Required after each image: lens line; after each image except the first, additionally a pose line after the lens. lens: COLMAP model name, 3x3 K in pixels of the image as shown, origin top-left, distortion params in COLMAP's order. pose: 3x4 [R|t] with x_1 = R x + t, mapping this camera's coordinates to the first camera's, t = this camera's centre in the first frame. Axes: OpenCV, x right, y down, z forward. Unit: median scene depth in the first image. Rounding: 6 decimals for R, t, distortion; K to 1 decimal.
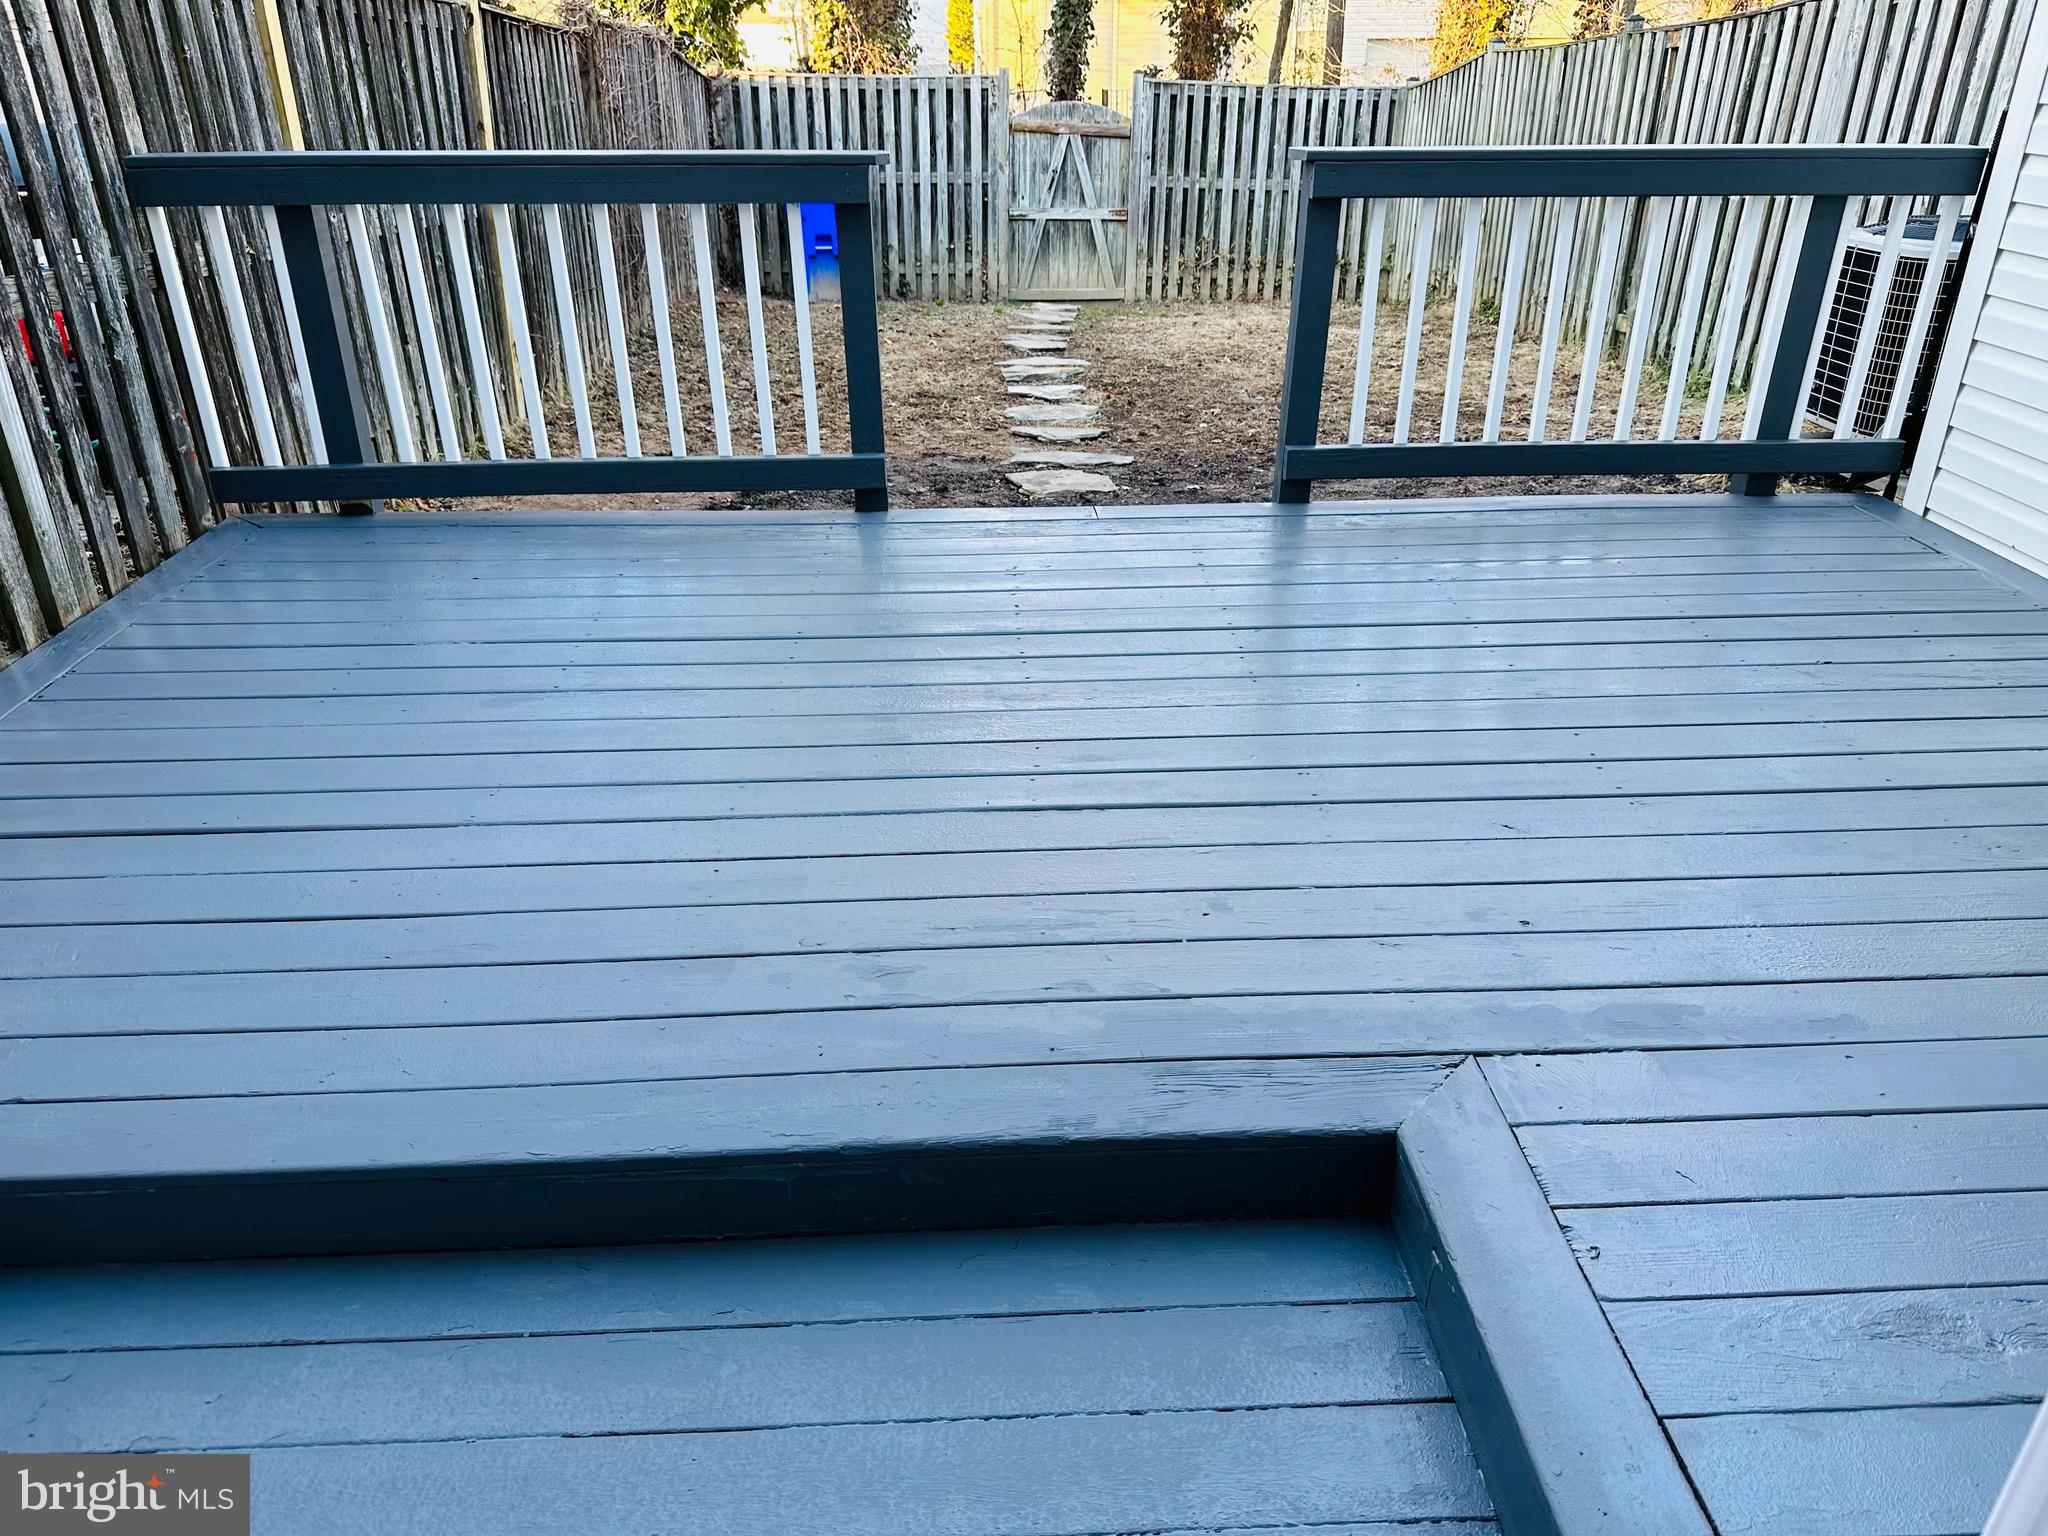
lens RADIAL K [[1434.3, 0, 1029.8], [0, 1434.3, 811.7], [0, 0, 1]] dist [0.069707, -0.094479]
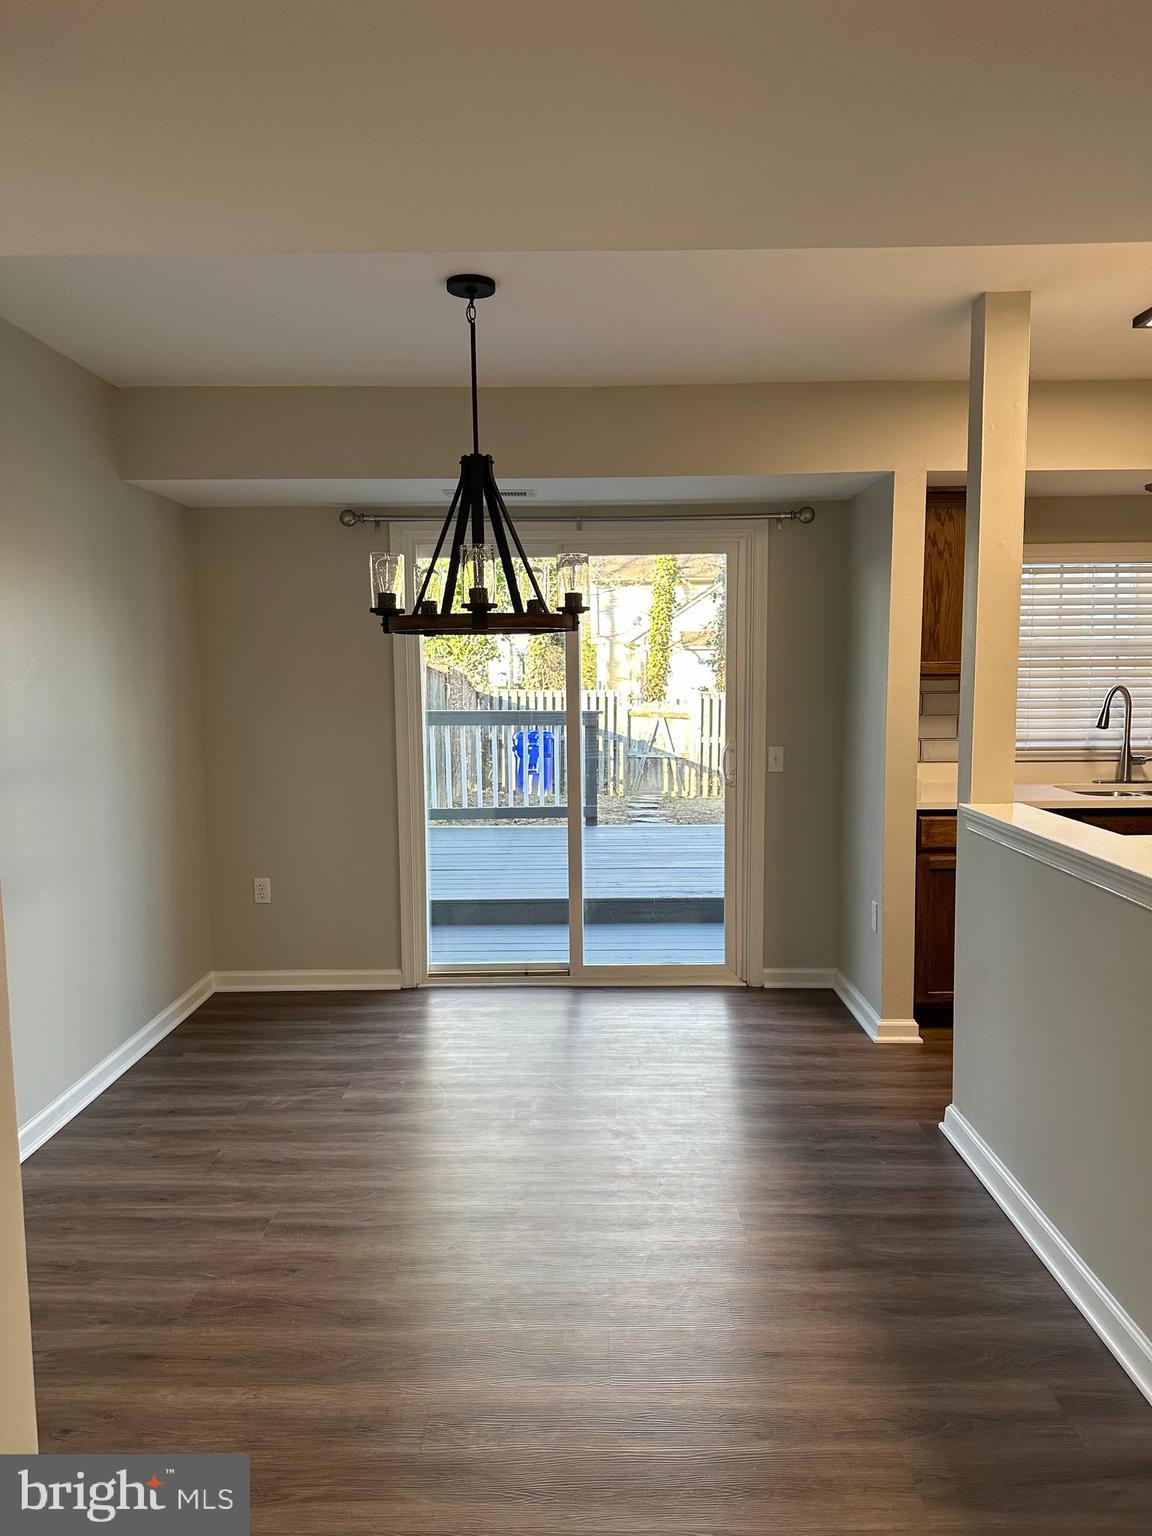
lens RADIAL K [[1075.7, 0, 578.0], [0, 1075.7, 766.3], [0, 0, 1]] dist [0.069707, -0.094479]
pose [[0.998881, 0.000086, -0.047289, -0.028124], [-0.018520, 0.920831, -0.389522, 0.372209], [0.043512, 0.389962, 0.919803, -0.723862]]
